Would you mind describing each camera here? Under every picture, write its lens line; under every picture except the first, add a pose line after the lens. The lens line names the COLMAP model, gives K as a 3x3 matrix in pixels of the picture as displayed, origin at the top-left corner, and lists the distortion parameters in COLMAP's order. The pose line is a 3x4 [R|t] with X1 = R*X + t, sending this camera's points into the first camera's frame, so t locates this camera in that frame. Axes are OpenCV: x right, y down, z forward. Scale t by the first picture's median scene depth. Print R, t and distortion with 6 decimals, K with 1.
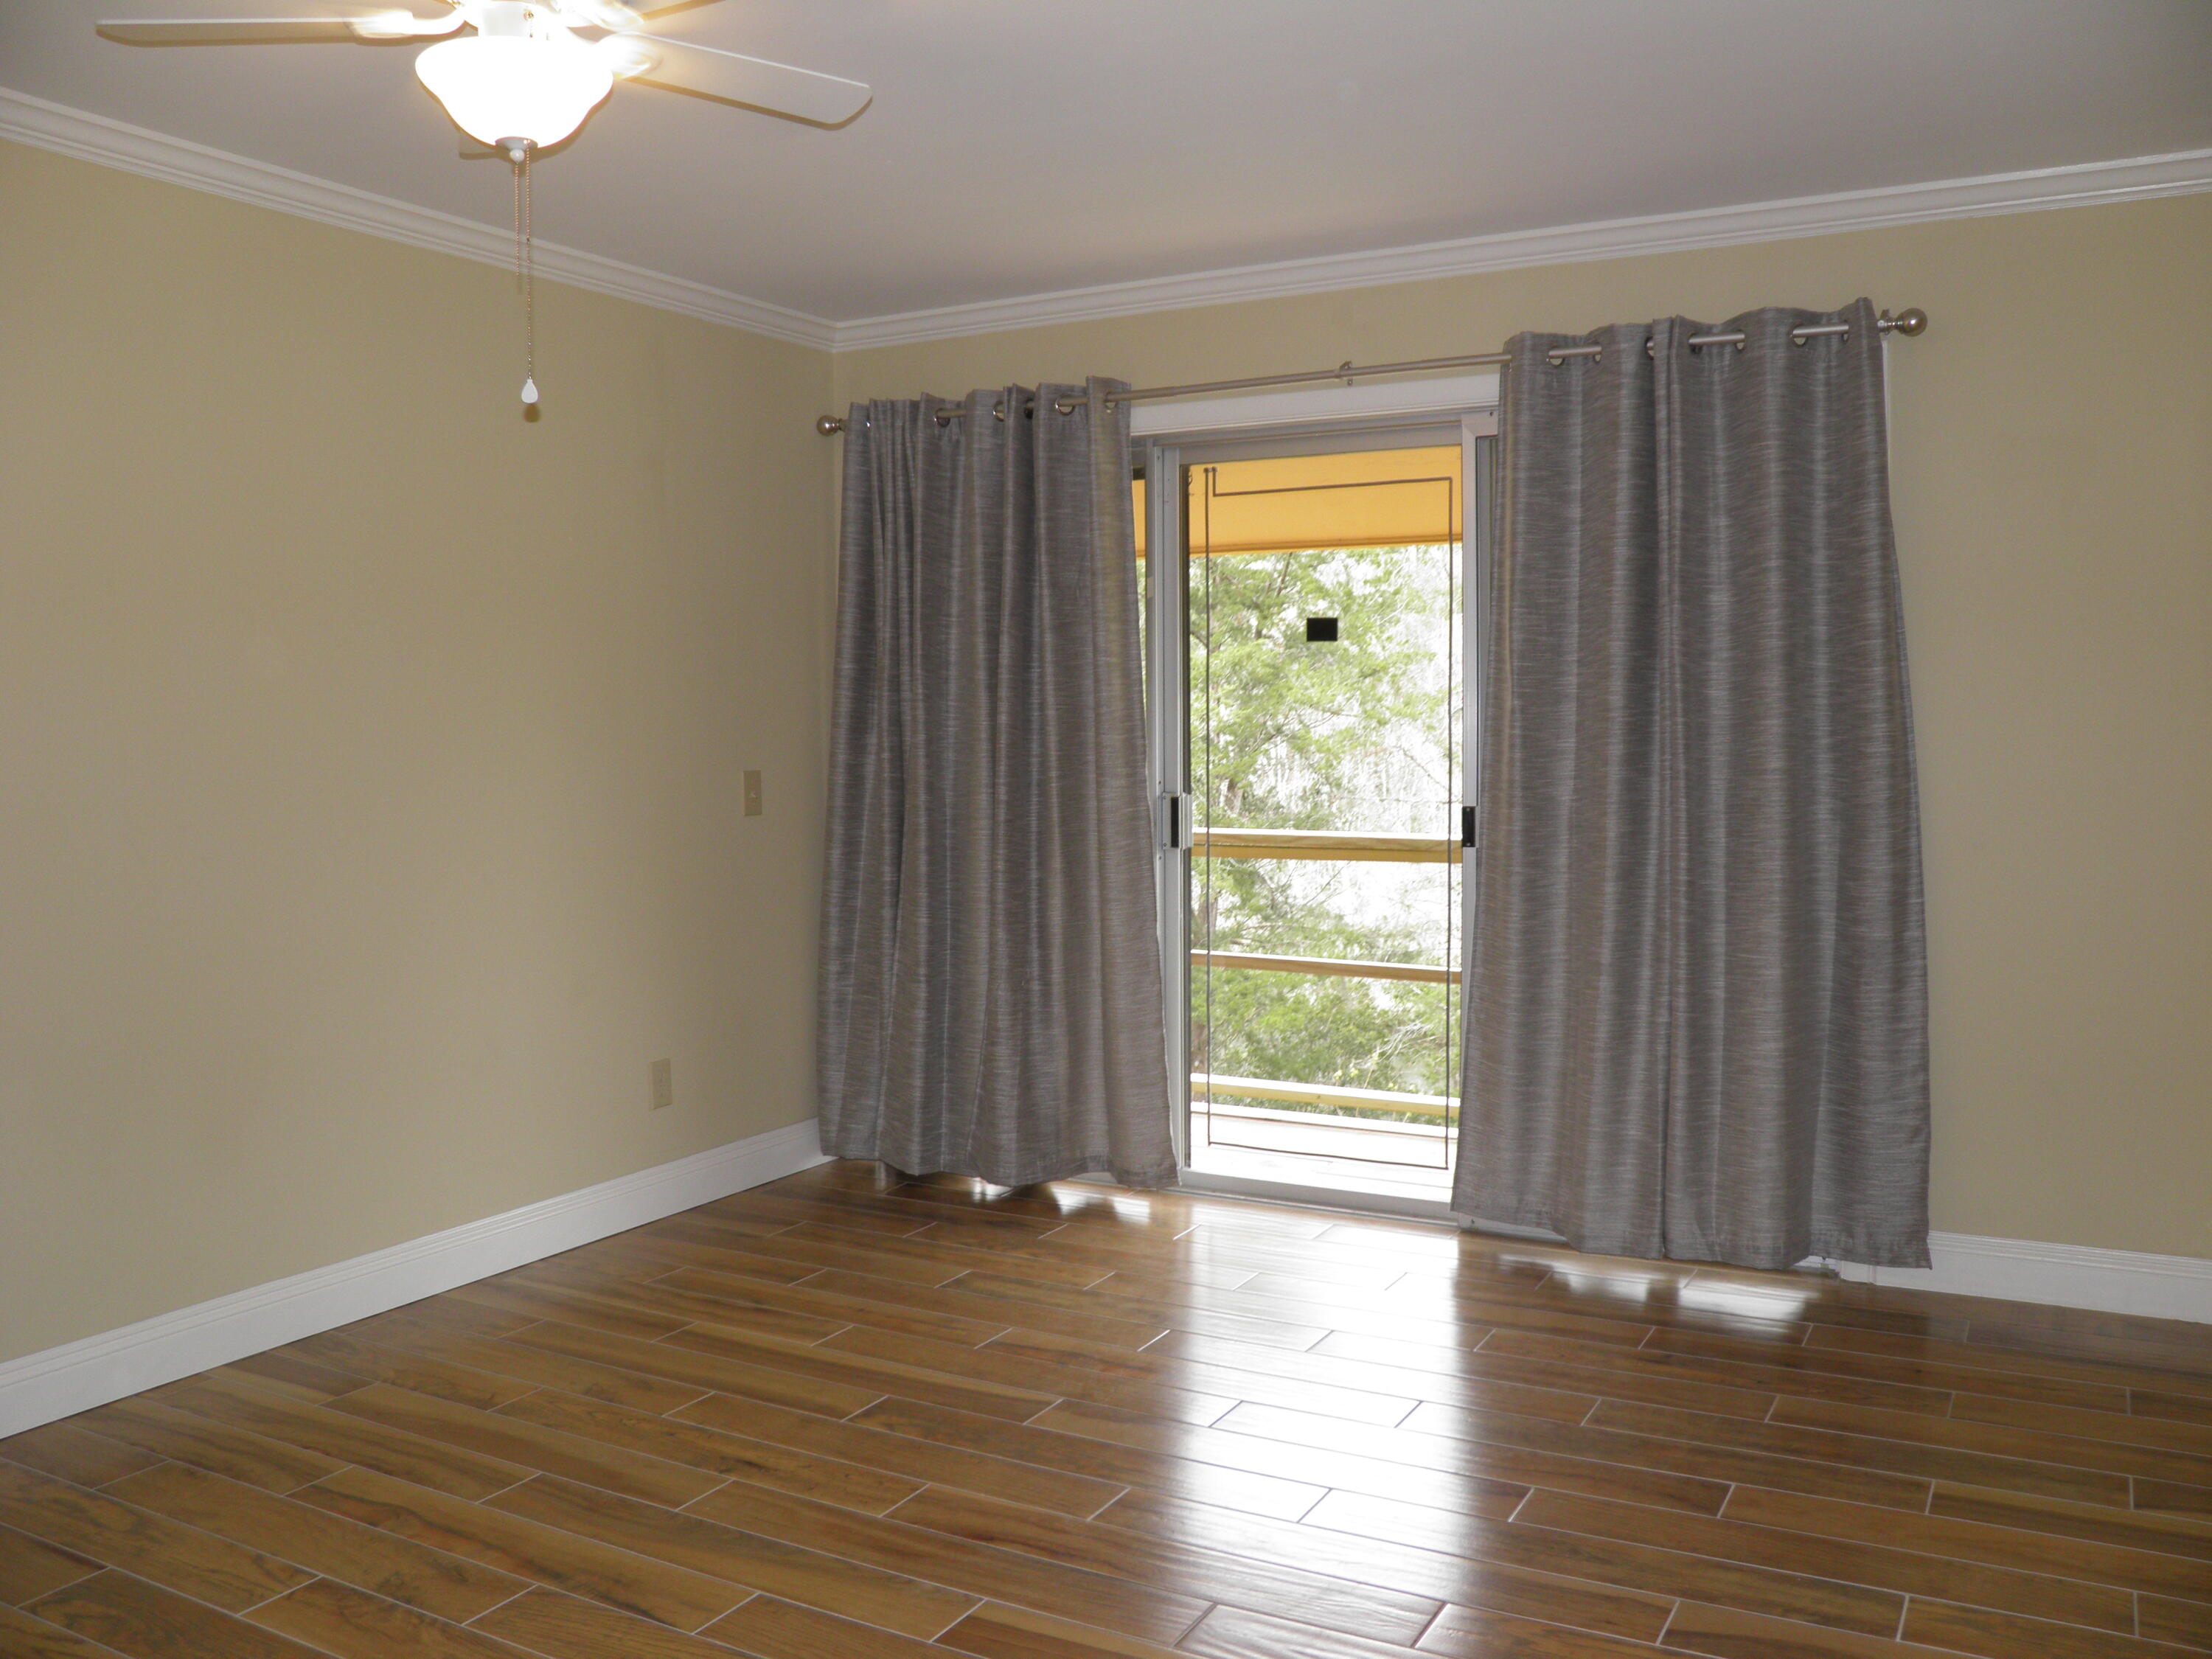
lens RADIAL K [[1827.5, 0, 1106.0], [0, 1827.5, 829.5], [0, 0, 1]] dist [-0.153444, 0.109476]
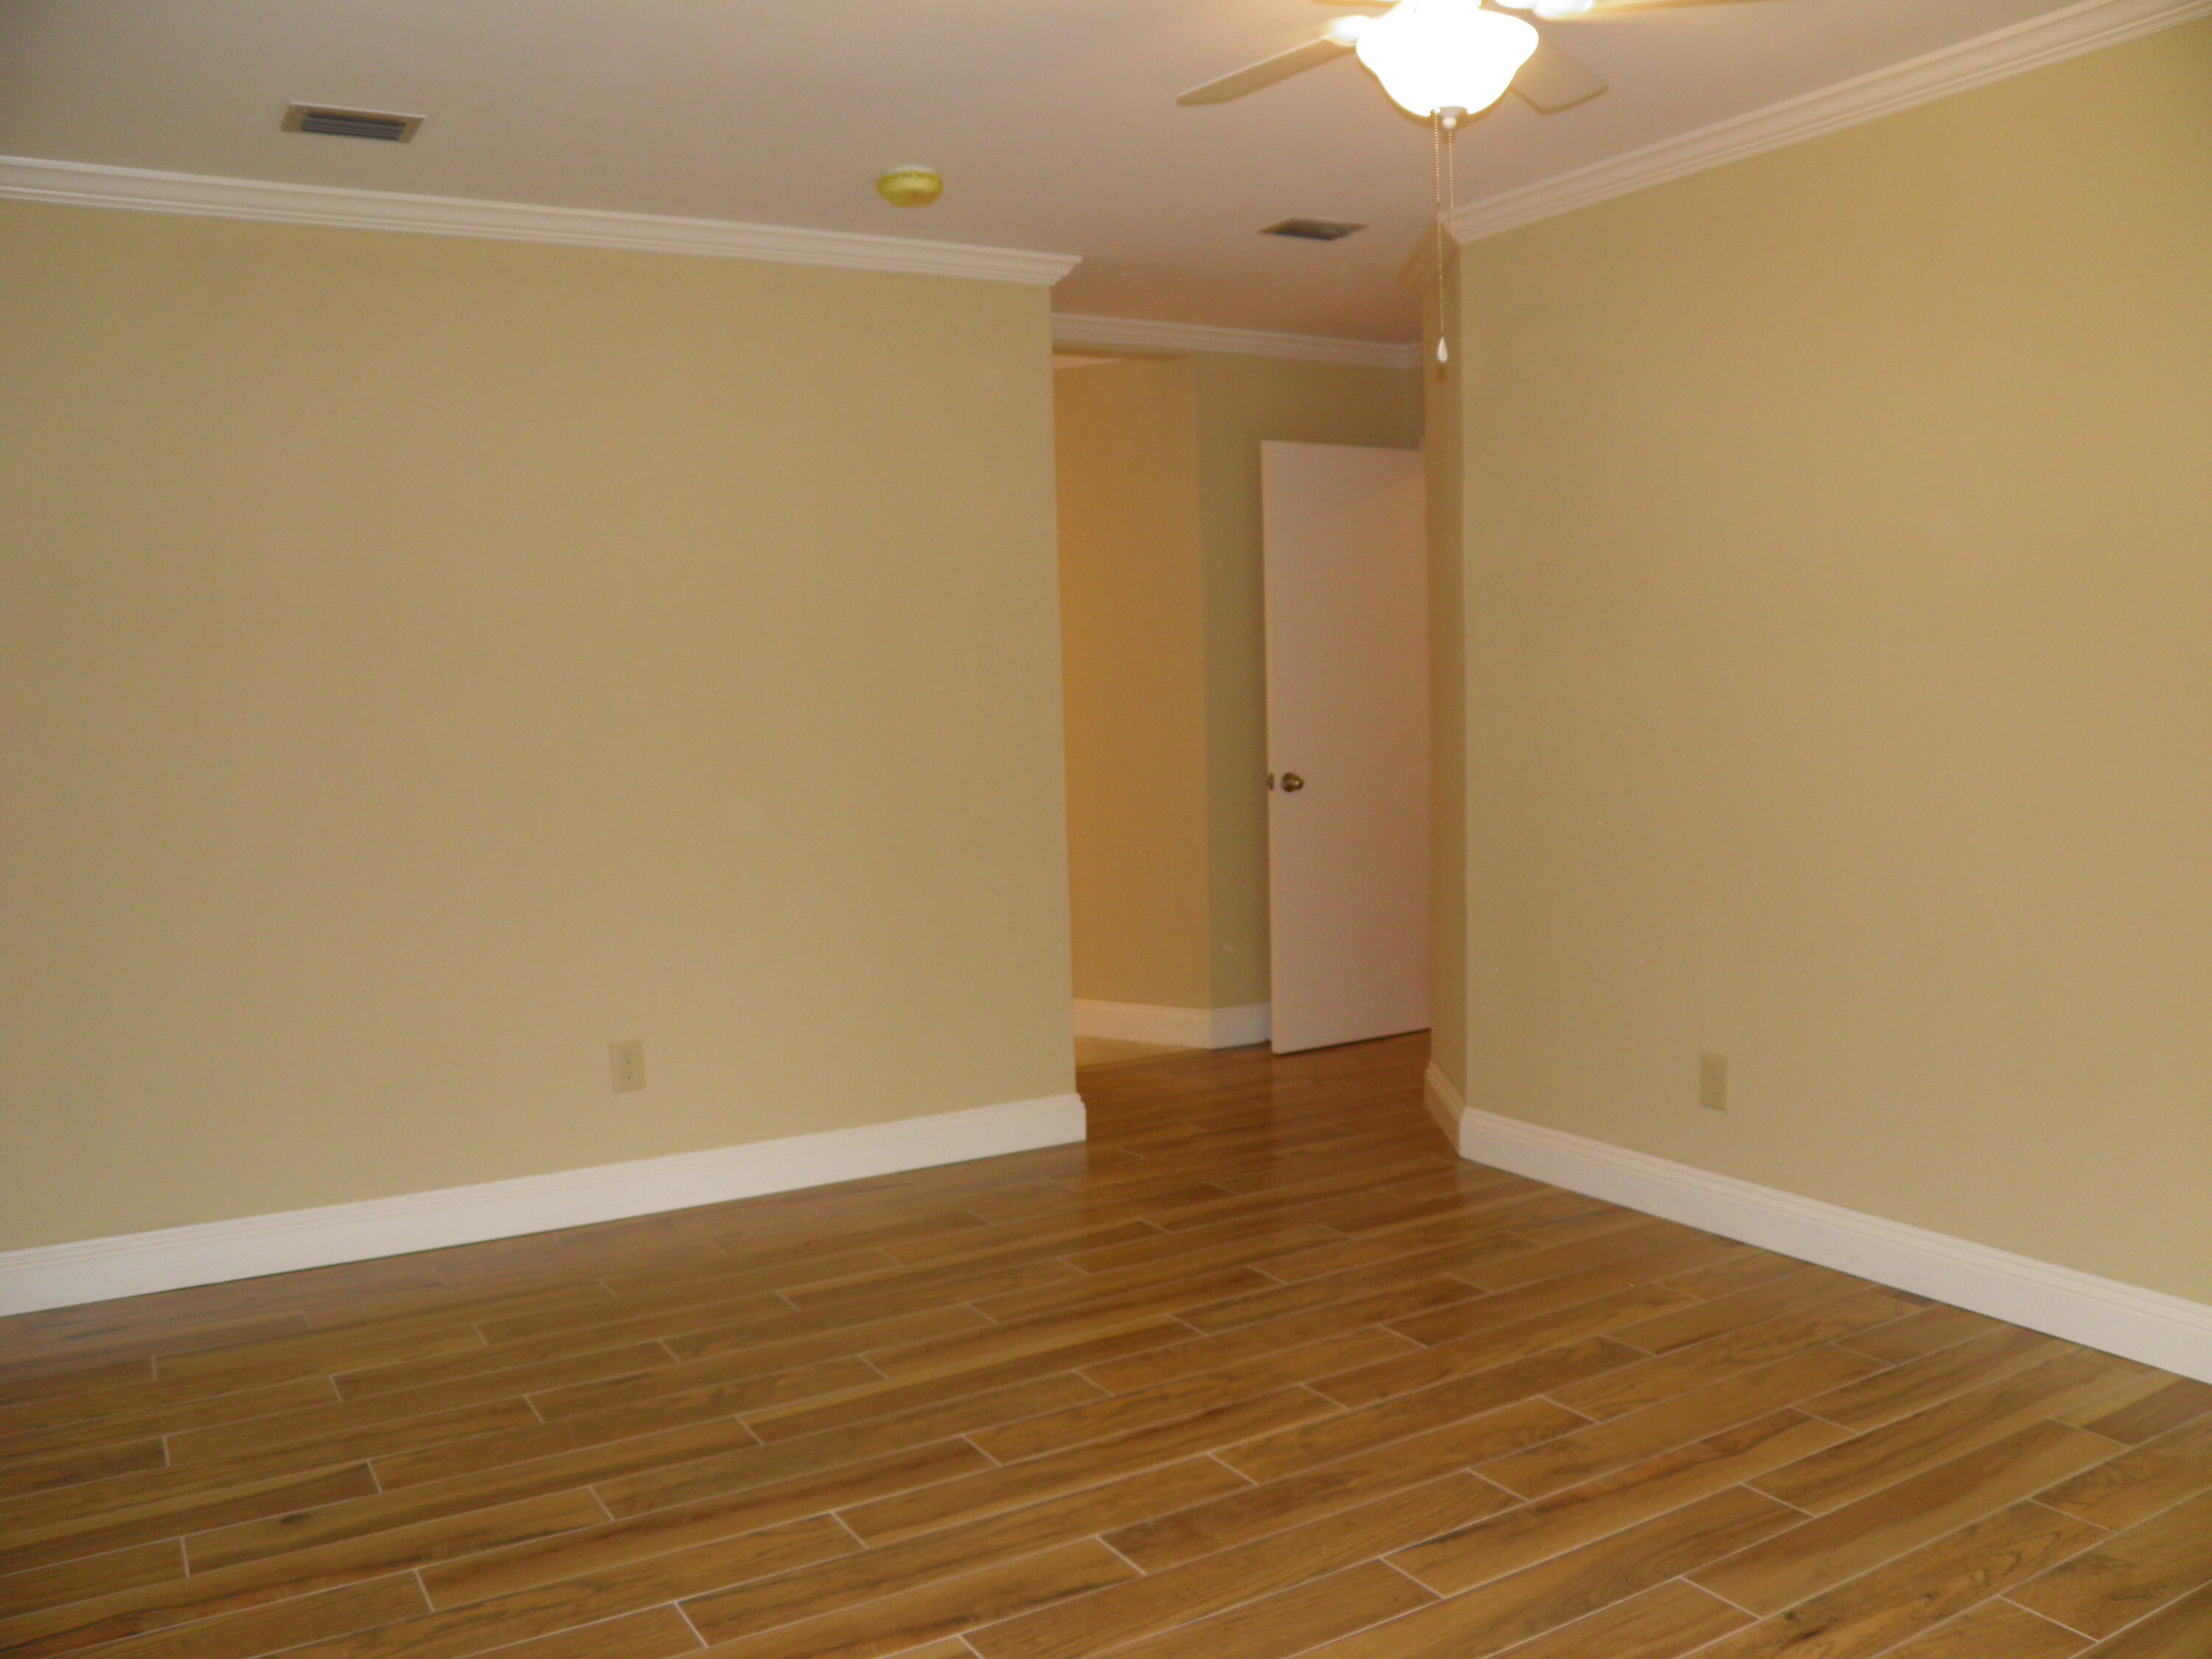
lens RADIAL K [[1827.5, 0, 1106.0], [0, 1827.5, 829.5], [0, 0, 1]] dist [-0.153444, 0.109476]
pose [[-0.506098, 0.091057, -0.857656, 0.393272], [-0.017841, 0.993093, 0.115964, -0.045393], [0.862291, 0.073991, -0.500978, 0.766073]]
